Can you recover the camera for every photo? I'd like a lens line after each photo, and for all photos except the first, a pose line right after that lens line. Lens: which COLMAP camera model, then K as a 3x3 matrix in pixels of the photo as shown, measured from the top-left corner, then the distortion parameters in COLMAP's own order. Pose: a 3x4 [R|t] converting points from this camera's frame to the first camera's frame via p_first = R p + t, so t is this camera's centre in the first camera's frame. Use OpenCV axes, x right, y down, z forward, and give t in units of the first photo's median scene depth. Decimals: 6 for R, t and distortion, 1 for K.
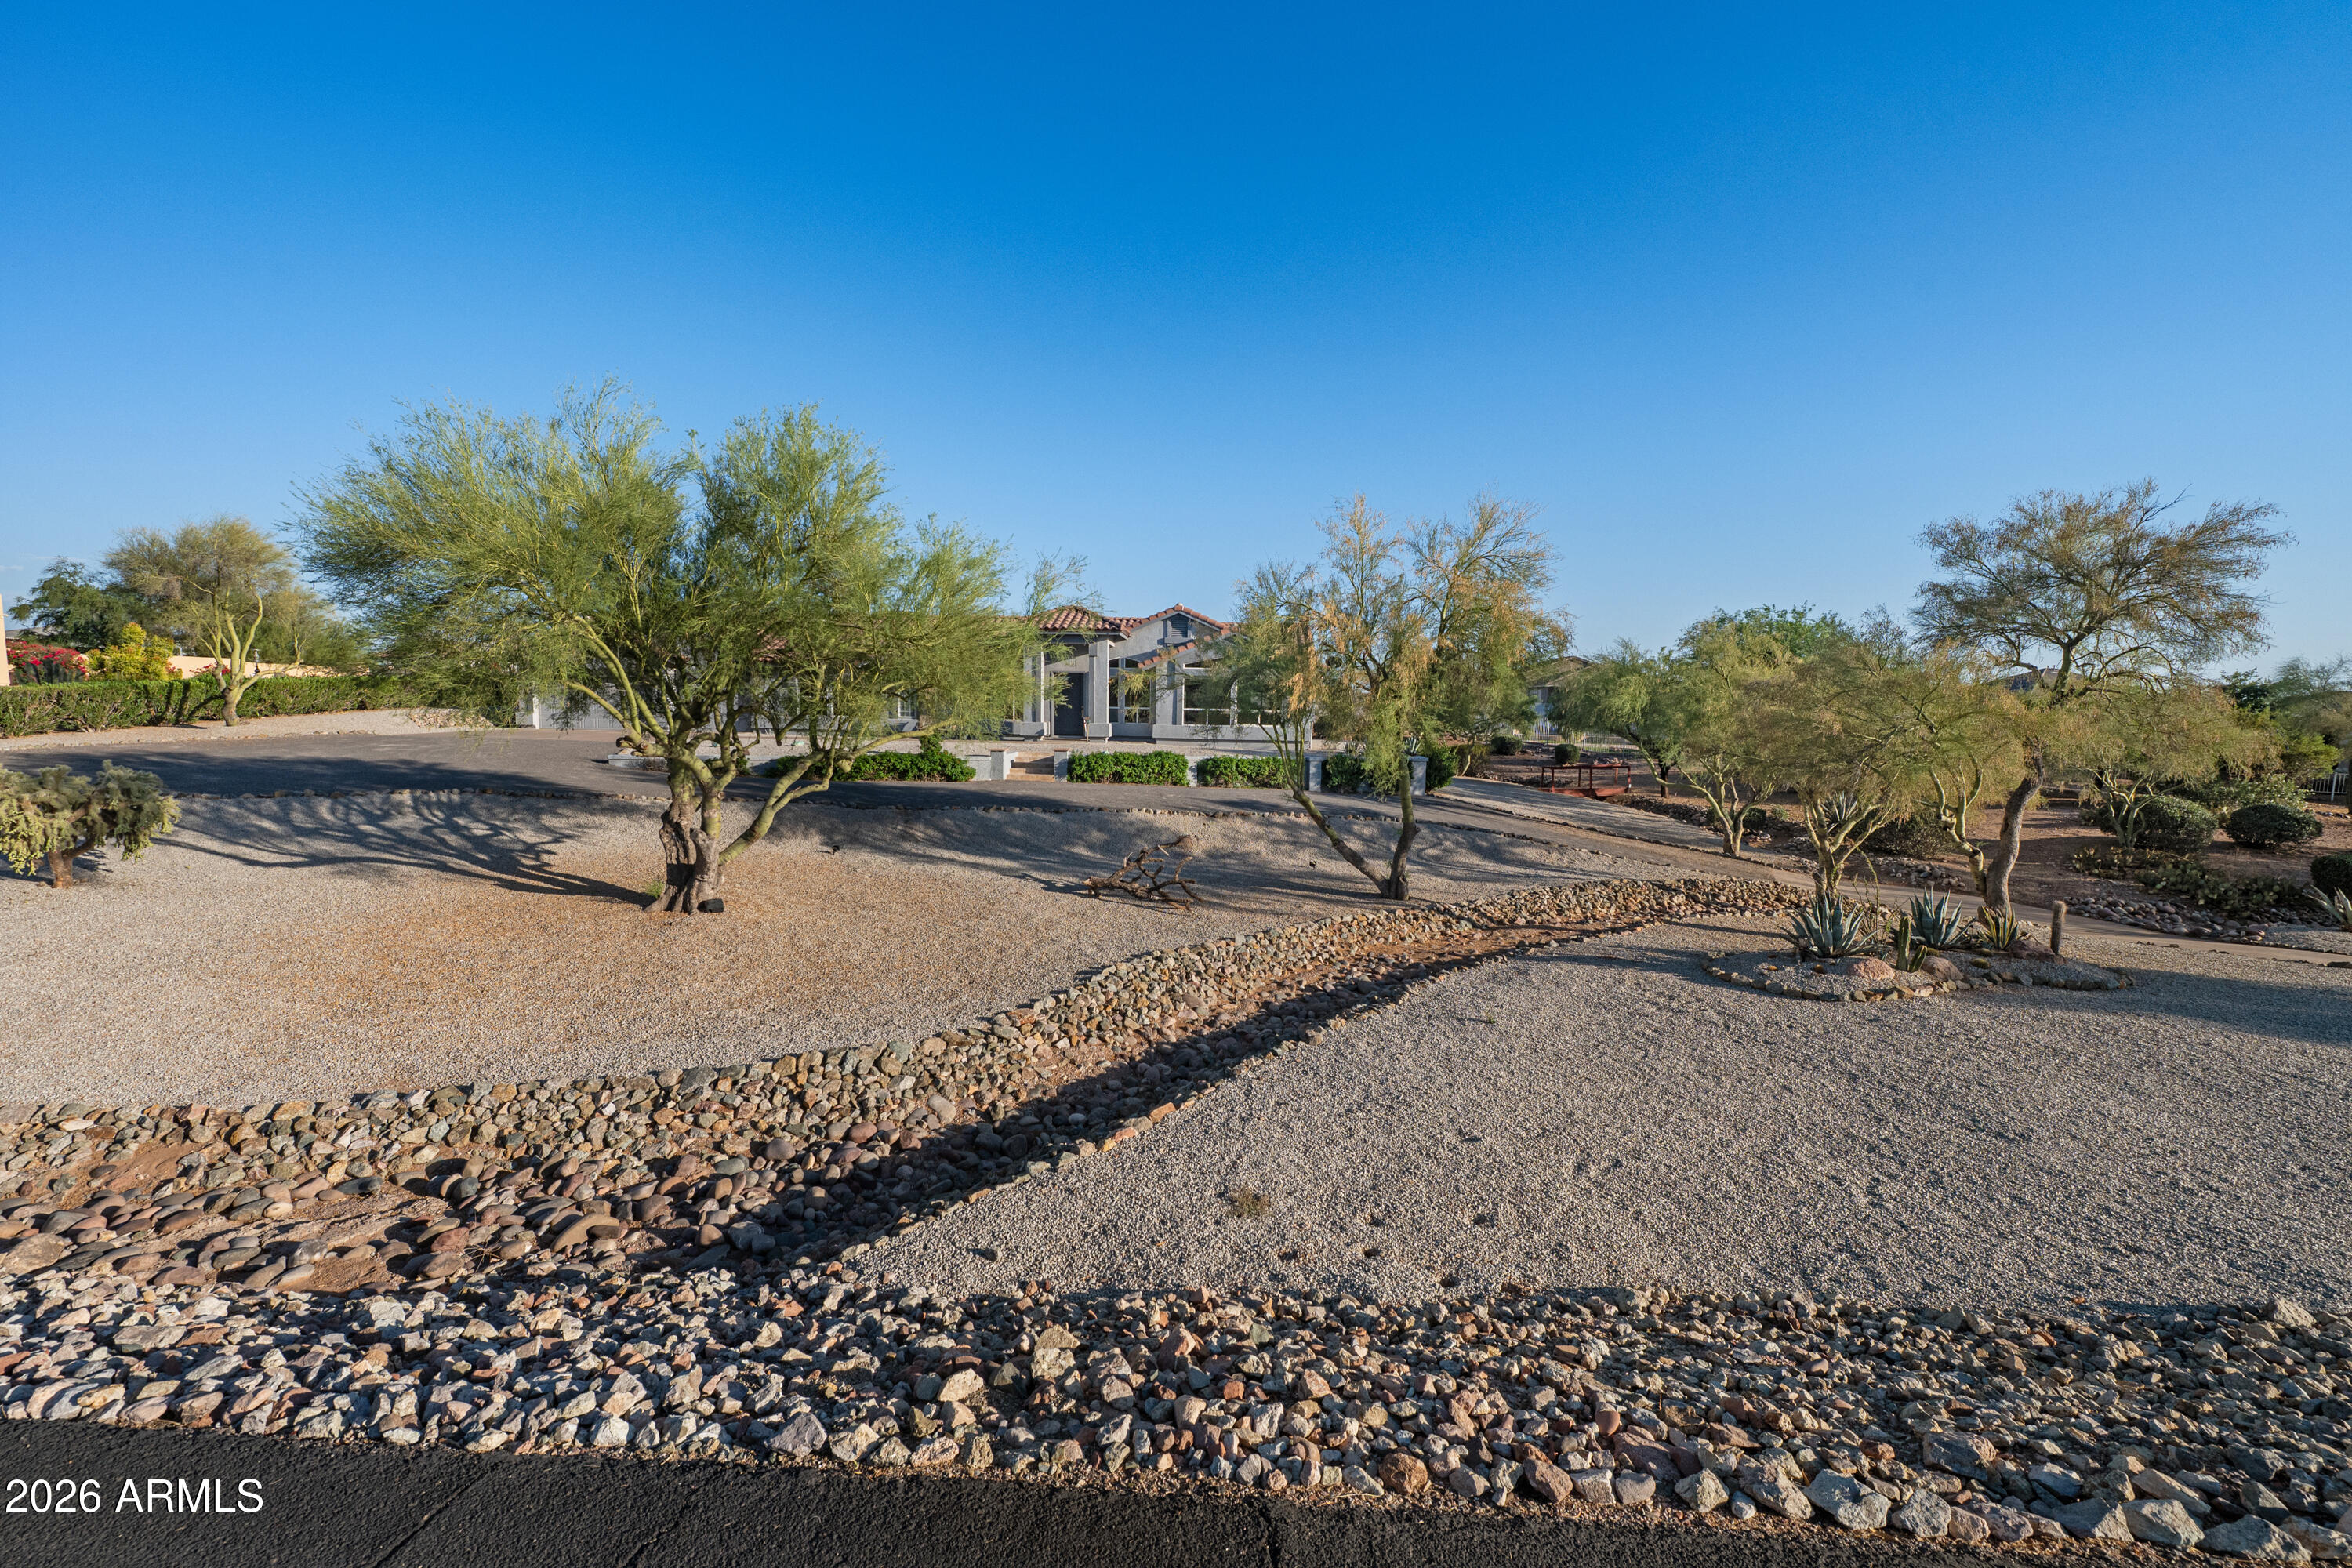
lens RADIAL K [[930.6, 0, 1176.0], [0, 930.6, 784.0], [0, 0, 1]] dist [-0.000631, -0.000268]
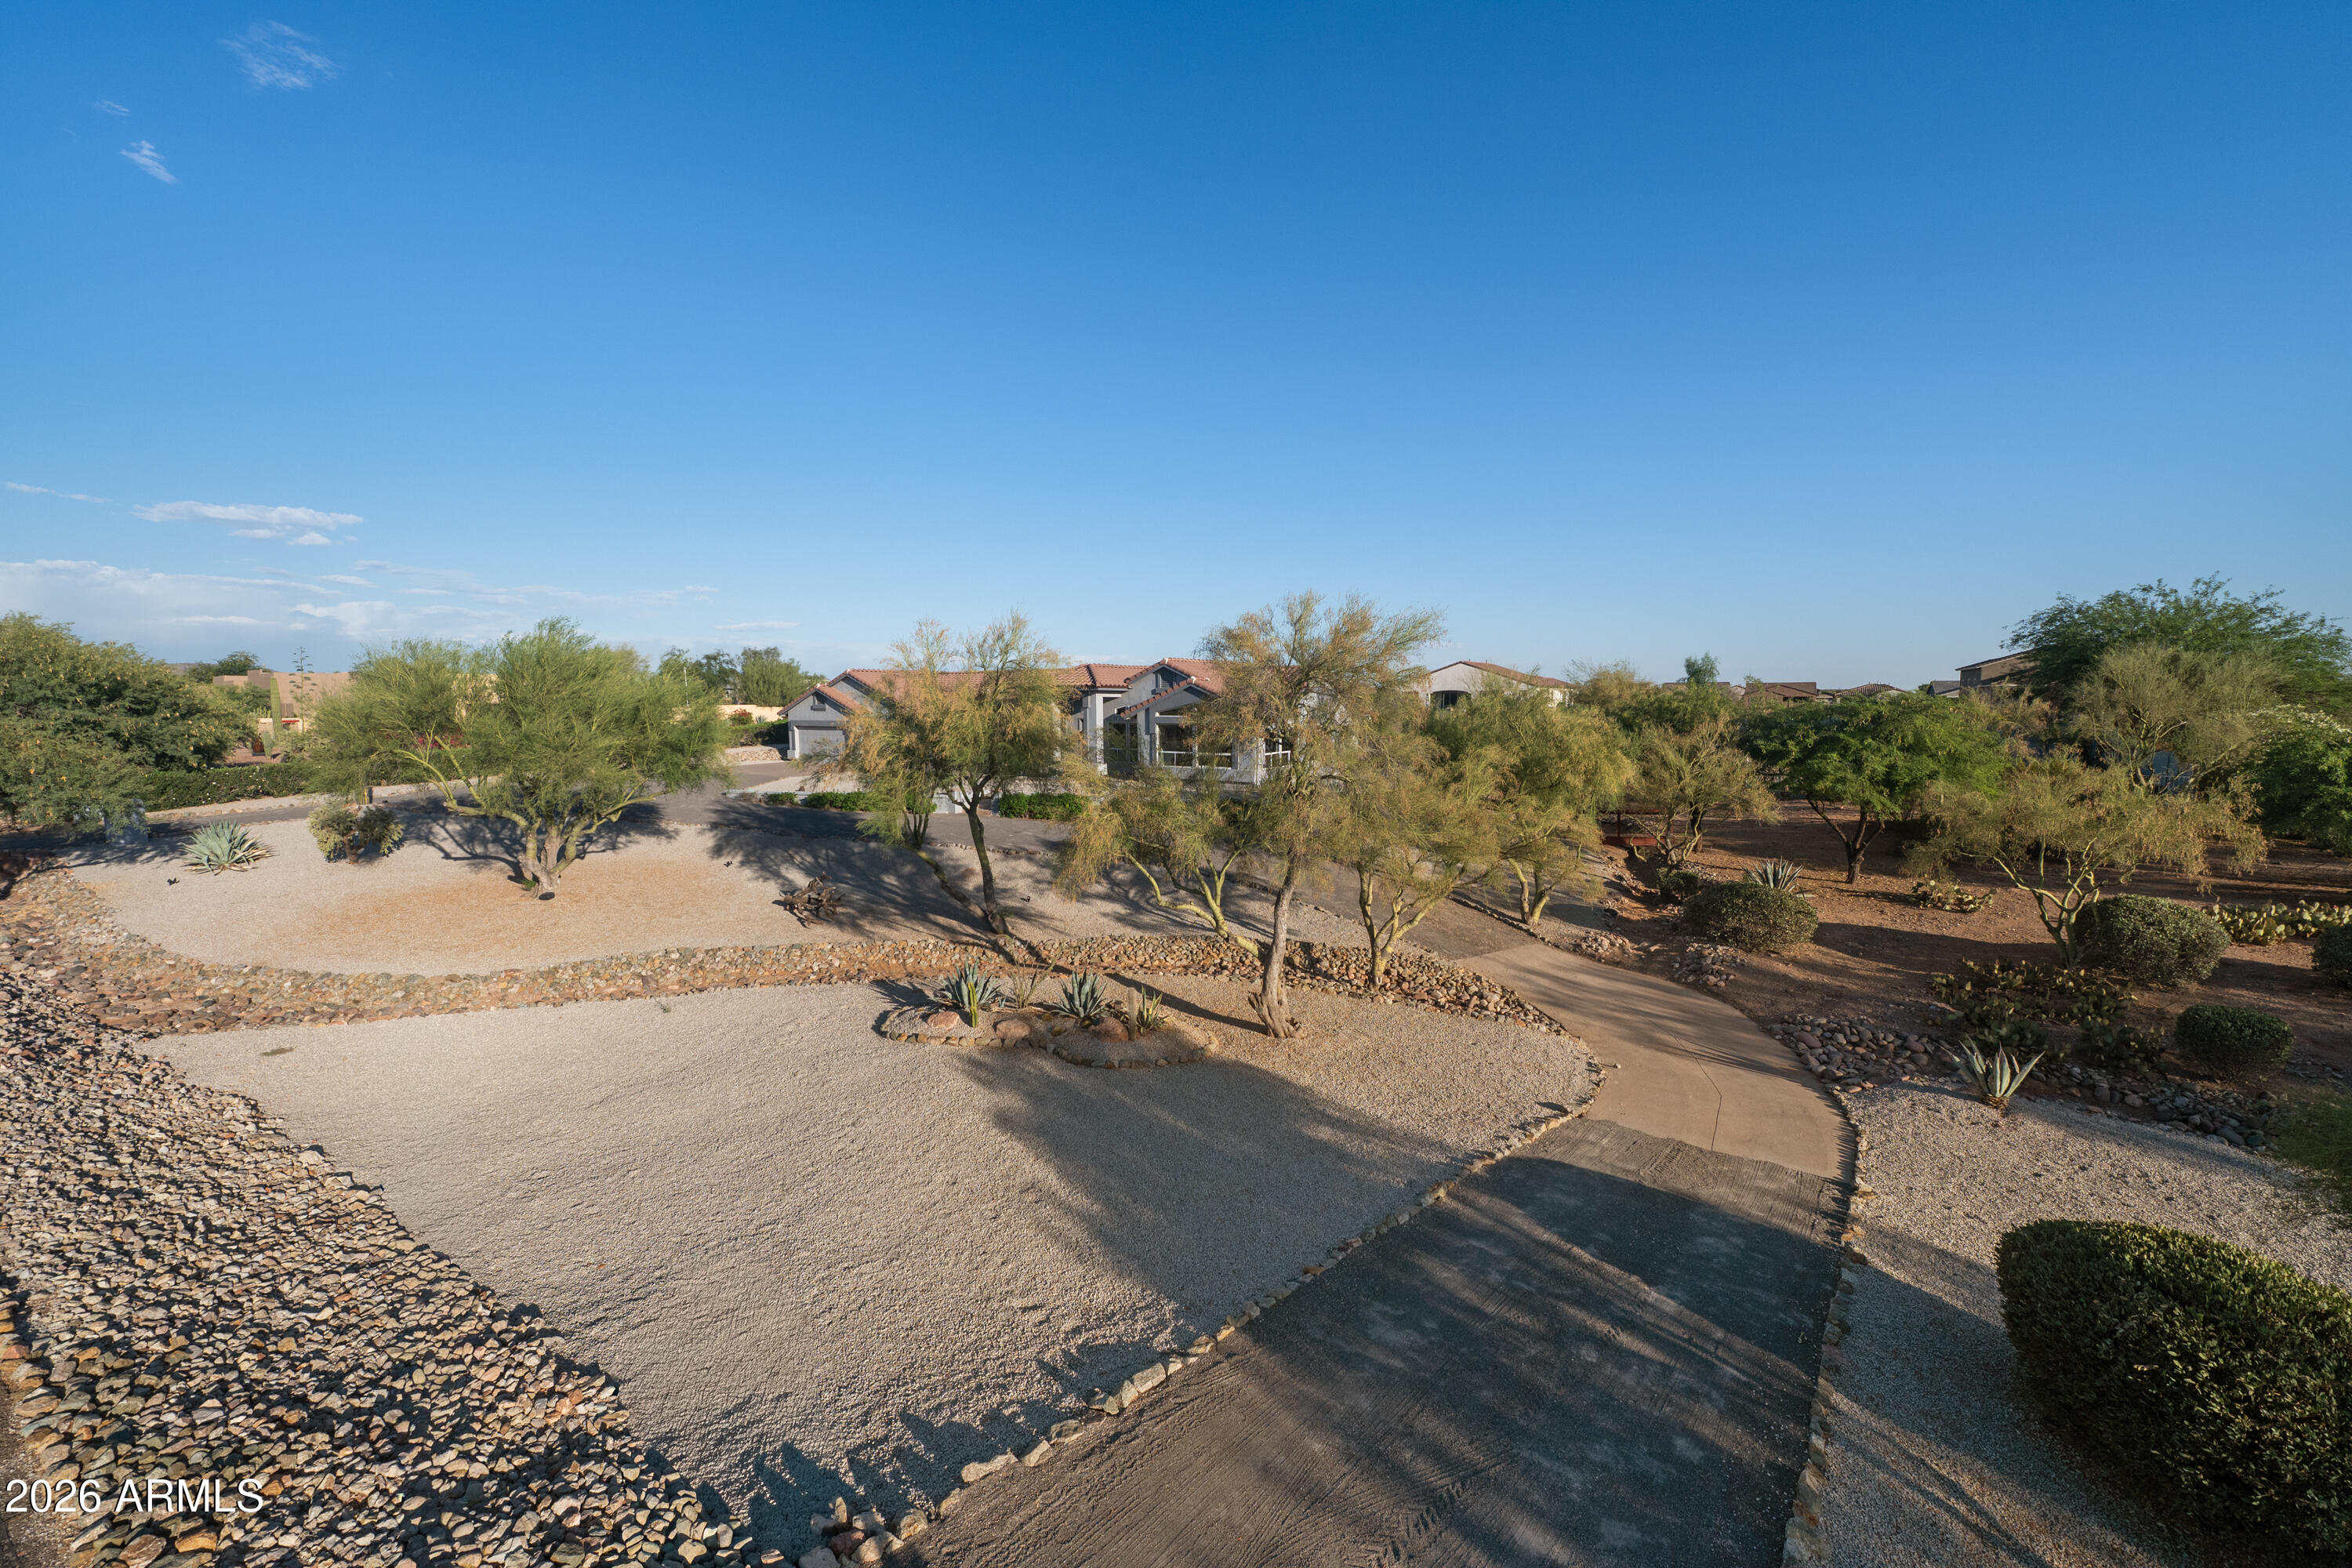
lens RADIAL K [[930.6, 0, 1176.0], [0, 930.6, 784.0], [0, 0, 1]] dist [-0.000631, -0.000268]
pose [[0.871283, 0.021173, -0.490324, 0.638434], [-0.022120, 0.999748, 0.003863, -0.050901], [0.490282, 0.007480, 0.871532, 0.024730]]
